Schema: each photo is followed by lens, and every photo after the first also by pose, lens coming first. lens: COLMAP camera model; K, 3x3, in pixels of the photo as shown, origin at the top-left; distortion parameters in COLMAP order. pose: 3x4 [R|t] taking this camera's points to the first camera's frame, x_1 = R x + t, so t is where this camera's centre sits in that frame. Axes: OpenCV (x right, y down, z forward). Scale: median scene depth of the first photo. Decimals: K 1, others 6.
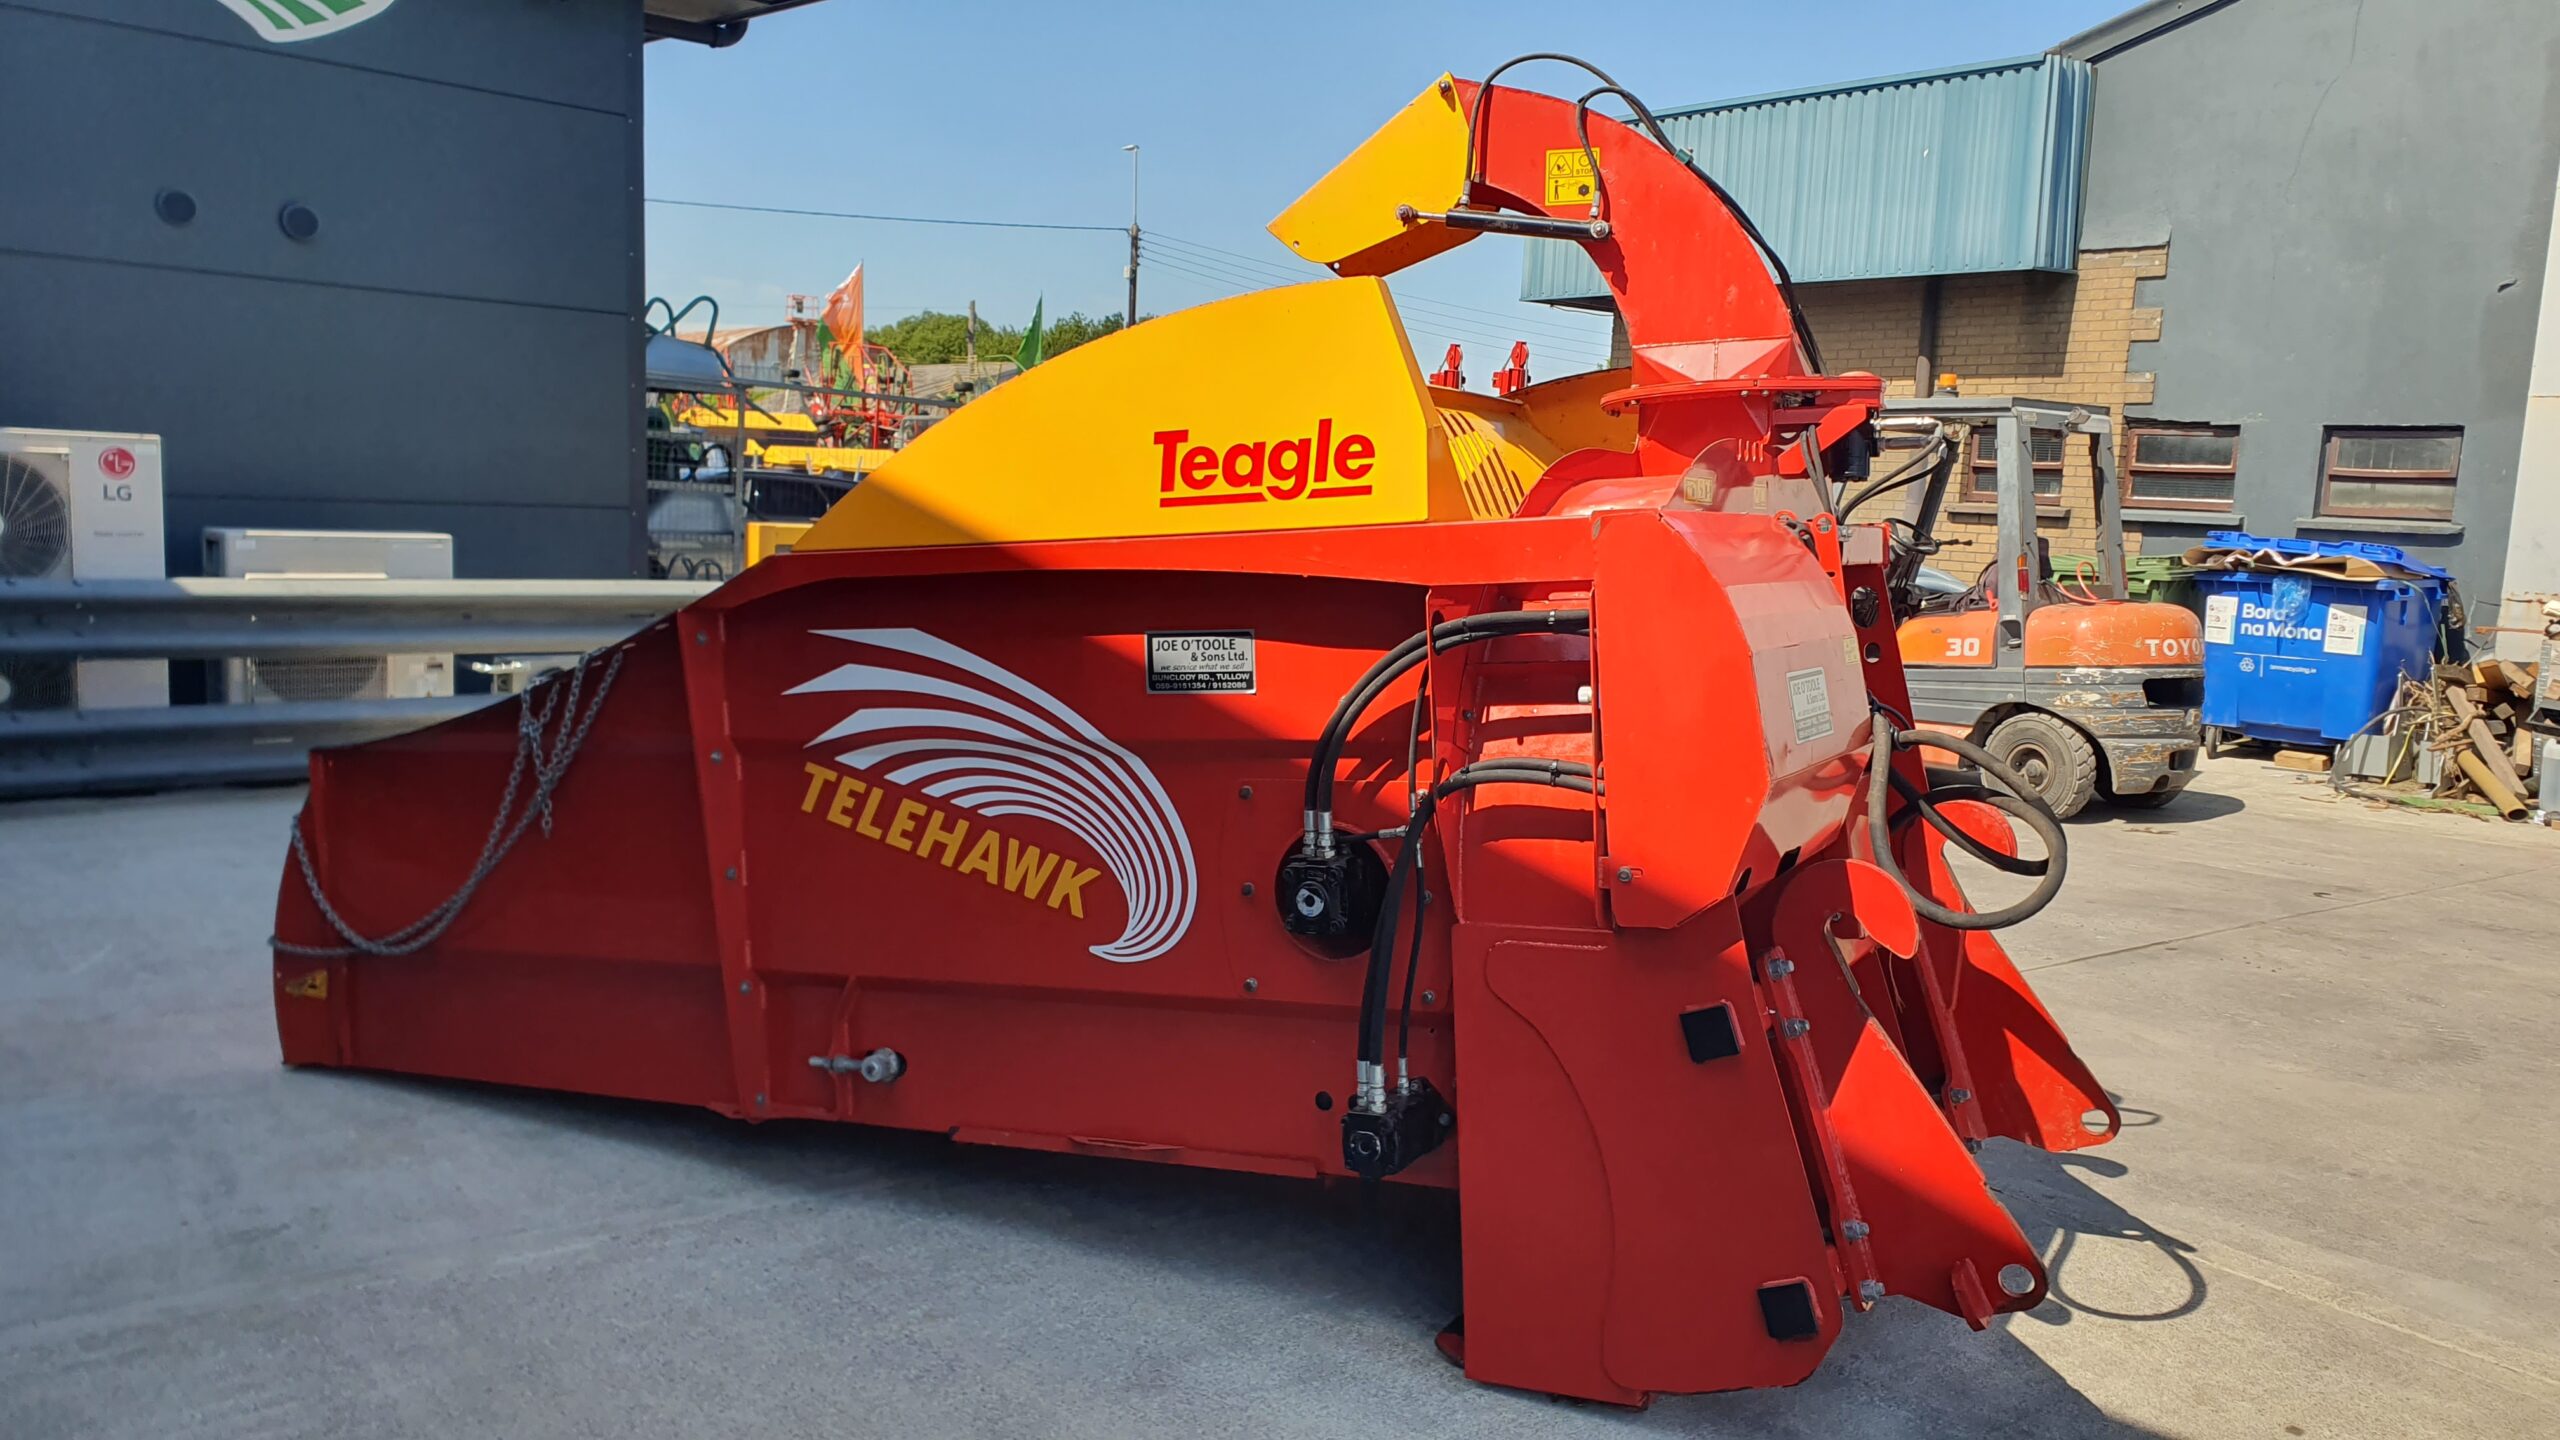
lens RADIAL K [[1956.4, 0, 1282.8], [0, 1956.4, 817.2], [0, 0, 1]] dist [0.037916, -0.009717]
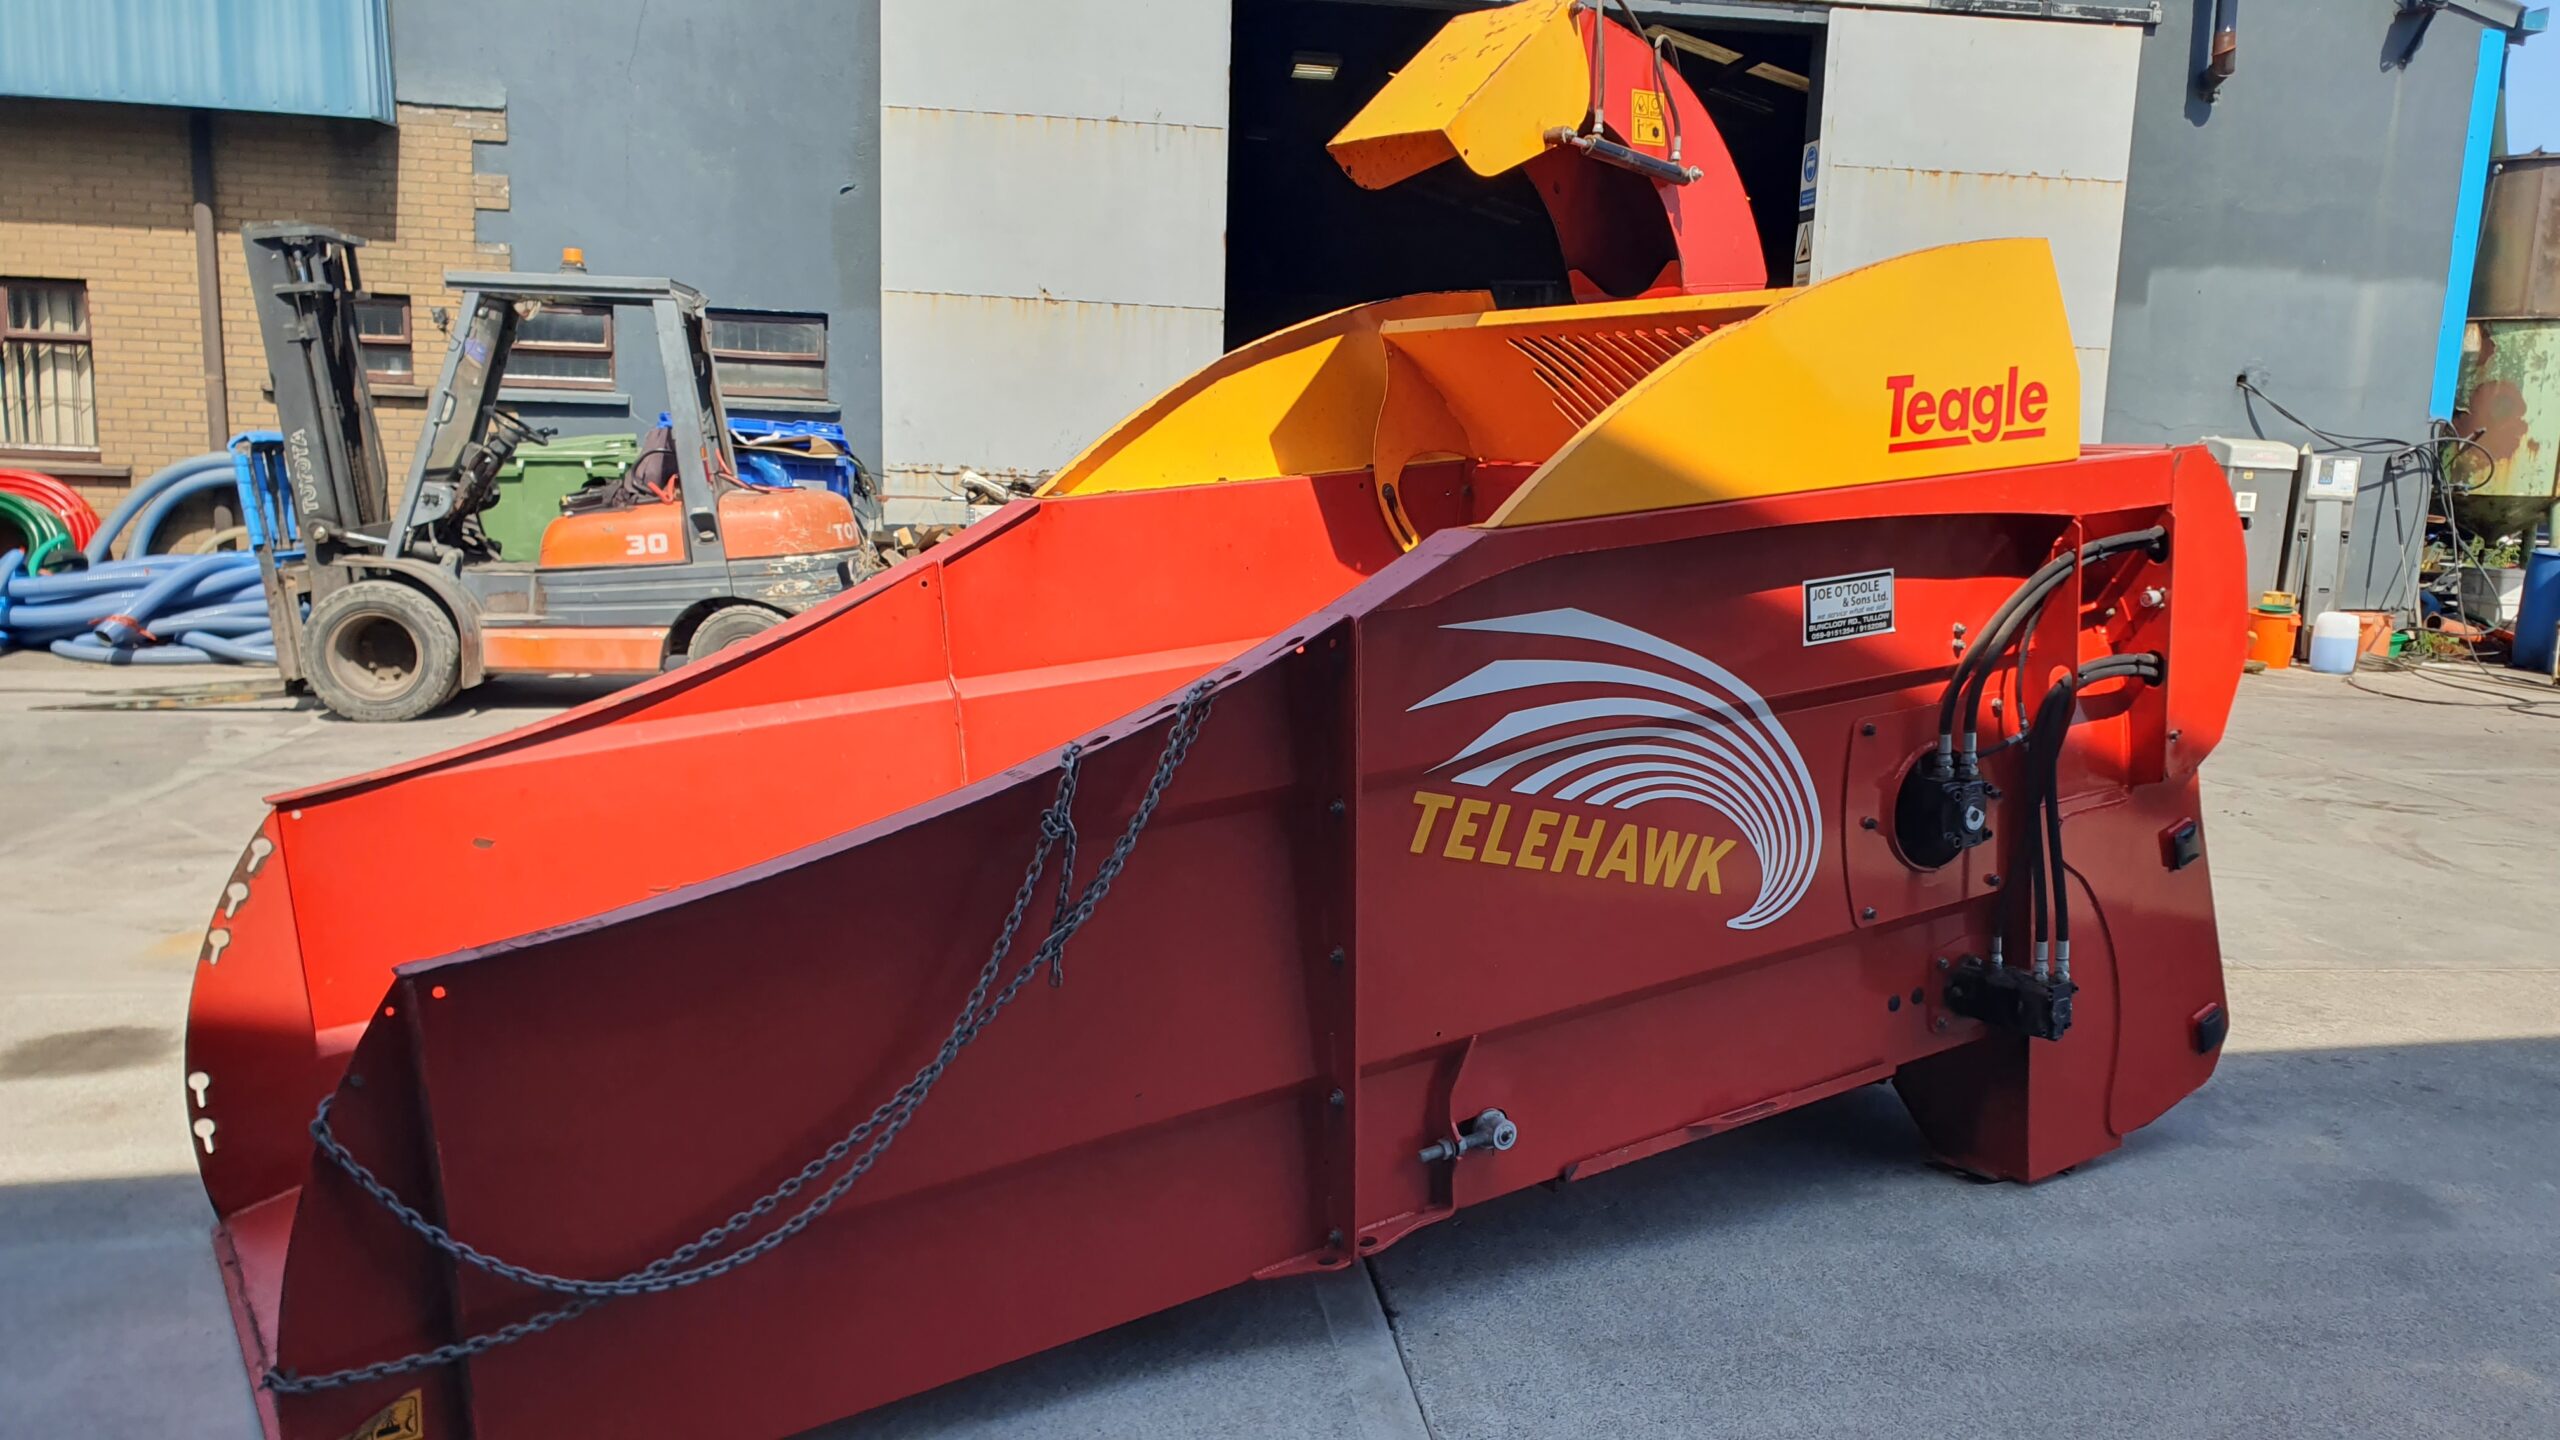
lens RADIAL K [[2036.4, 0, 1281.0], [0, 2036.4, 868.3], [0, 0, 1]] dist [0.012264, 0.006651]
pose [[0.515999, -0.206380, 0.831356, -0.977682], [0.134874, 0.978011, 0.159074, -0.138165], [-0.845904, 0.030046, 0.532488, 0.624996]]
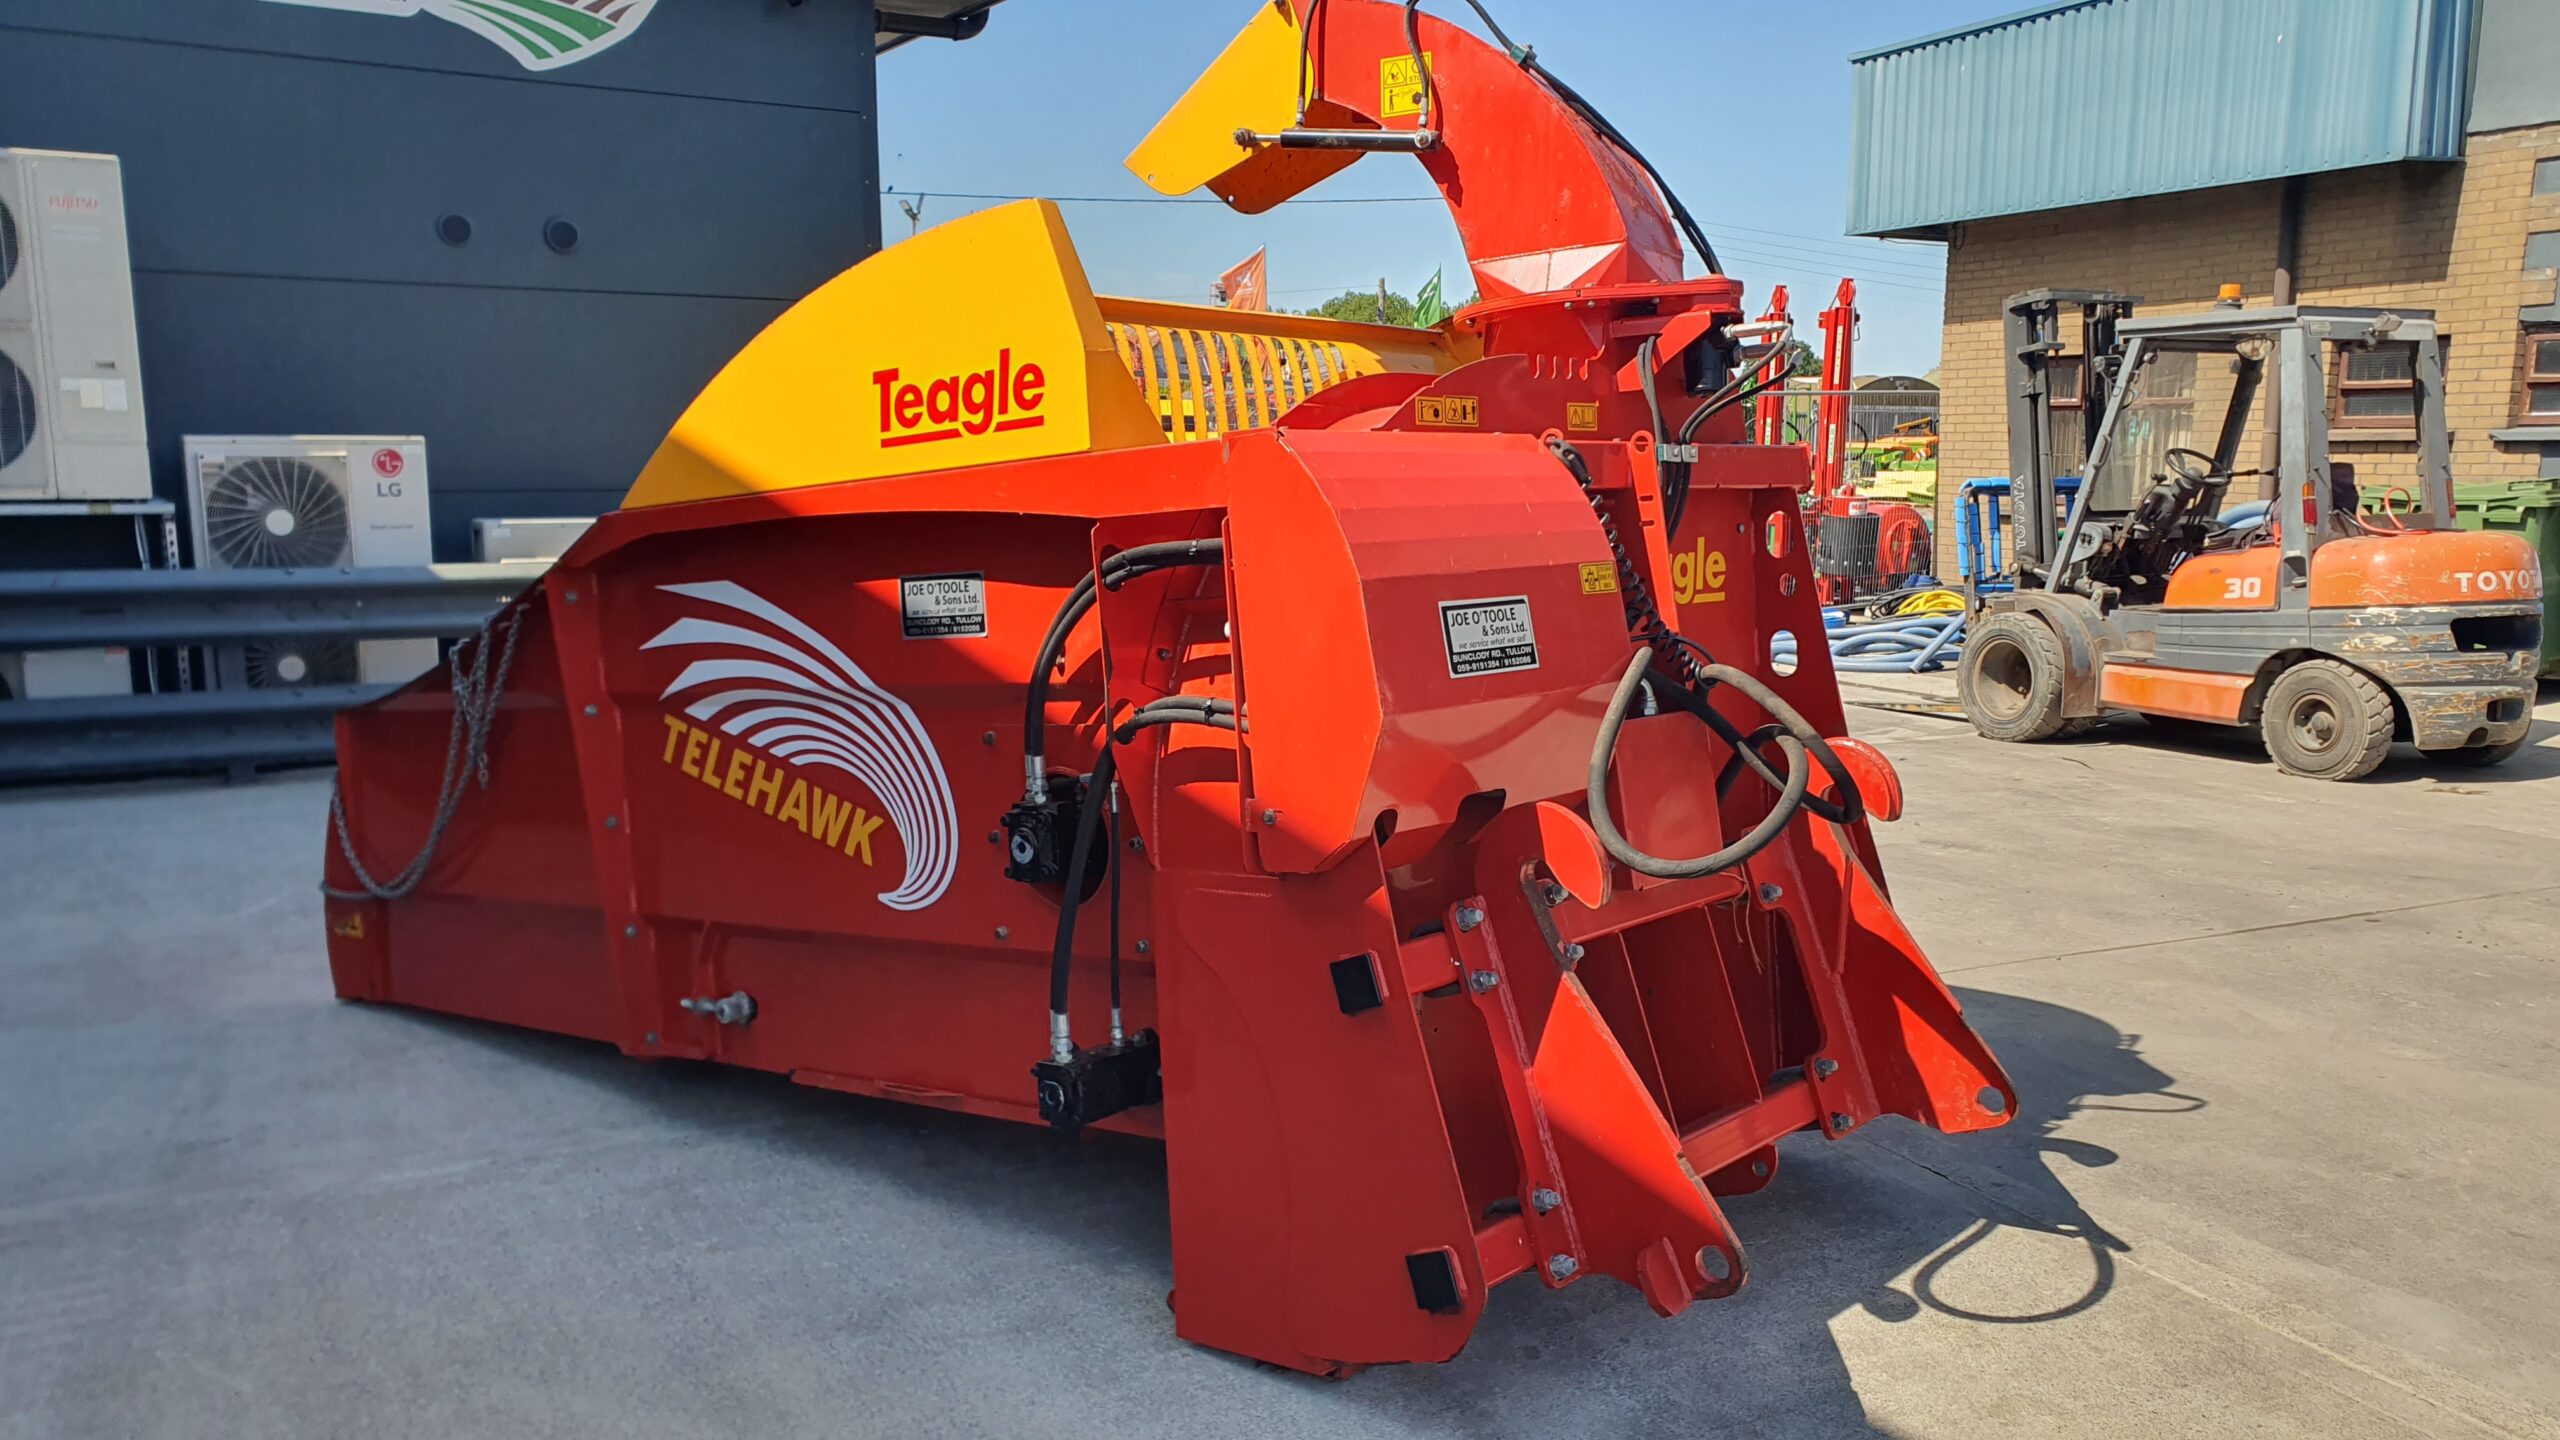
lens RADIAL K [[1931.1, 0, 1267.1], [0, 1931.1, 848.8], [0, 0, 1]] dist [0.031463, 0.011055]
pose [[0.975638, 0.004675, -0.219338, 0.299056], [0.002183, 0.999517, 0.031015, 0.012126], [0.219377, -0.030738, 0.975156, 0.072055]]
